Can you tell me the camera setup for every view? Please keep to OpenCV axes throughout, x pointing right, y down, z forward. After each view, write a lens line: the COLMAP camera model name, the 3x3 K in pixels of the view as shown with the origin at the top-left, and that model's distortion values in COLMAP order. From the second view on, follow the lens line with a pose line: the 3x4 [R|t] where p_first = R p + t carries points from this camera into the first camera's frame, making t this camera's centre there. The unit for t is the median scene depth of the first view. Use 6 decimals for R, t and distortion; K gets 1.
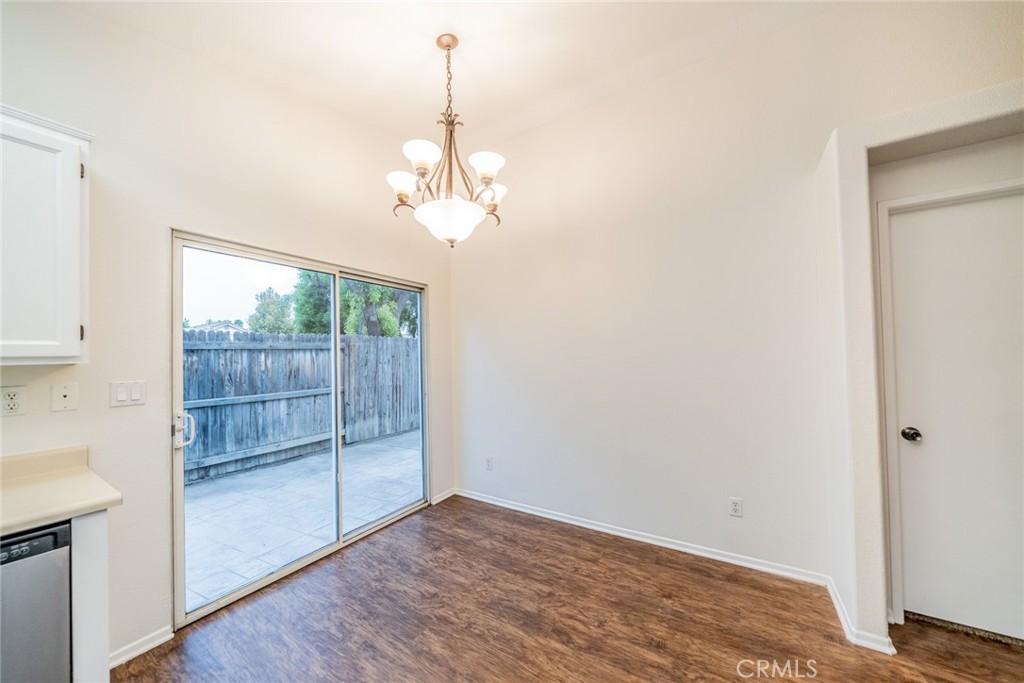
lens RADIAL K [[347.0, 0, 512.6], [0, 347.0, 346.6], [0, 0, 1]] dist [-0.006926, -0.000080]
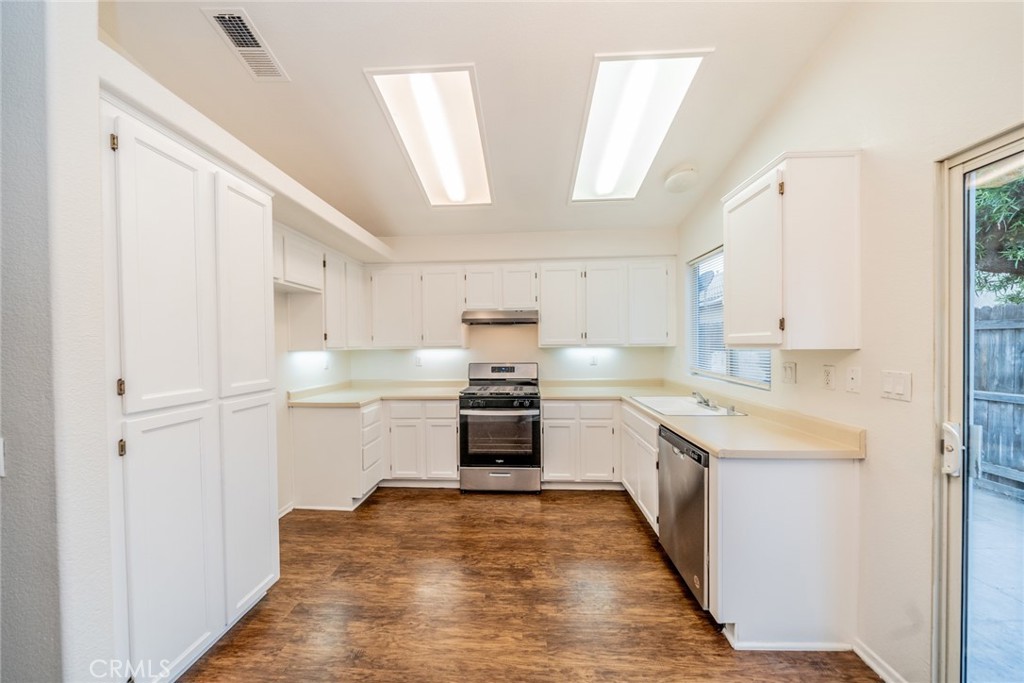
lens RADIAL K [[347.0, 0, 507.4], [0, 347.0, 348.9], [0, 0, 1]] dist [-0.006926, -0.000080]
pose [[-0.873083, 0.033800, -0.486398, 0.054457], [0.038480, 0.999259, 0.000368, 0.002685], [0.486050, -0.018395, -0.873737, 0.477065]]
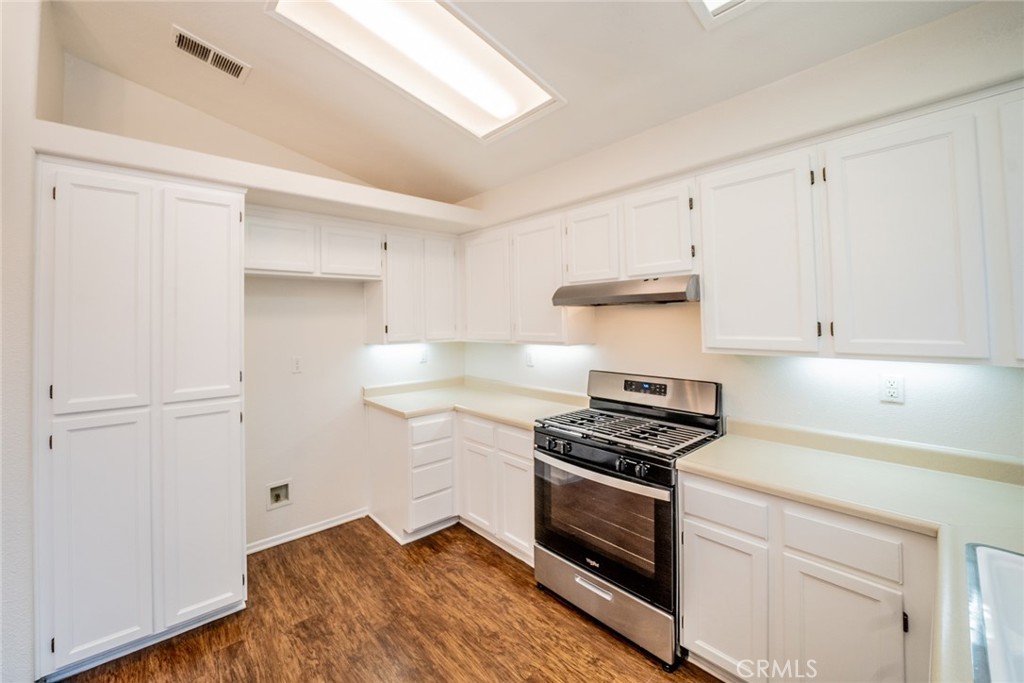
lens RADIAL K [[397.8, 0, 444.8], [0, 397.8, 311.1], [0, 0, 1]] dist [-0.021446, 0.000051]
pose [[-0.938446, 0.040108, 0.343089, -0.293746], [0.023110, 0.998301, -0.053490, -0.027215], [-0.344651, -0.042269, -0.937779, 0.310915]]
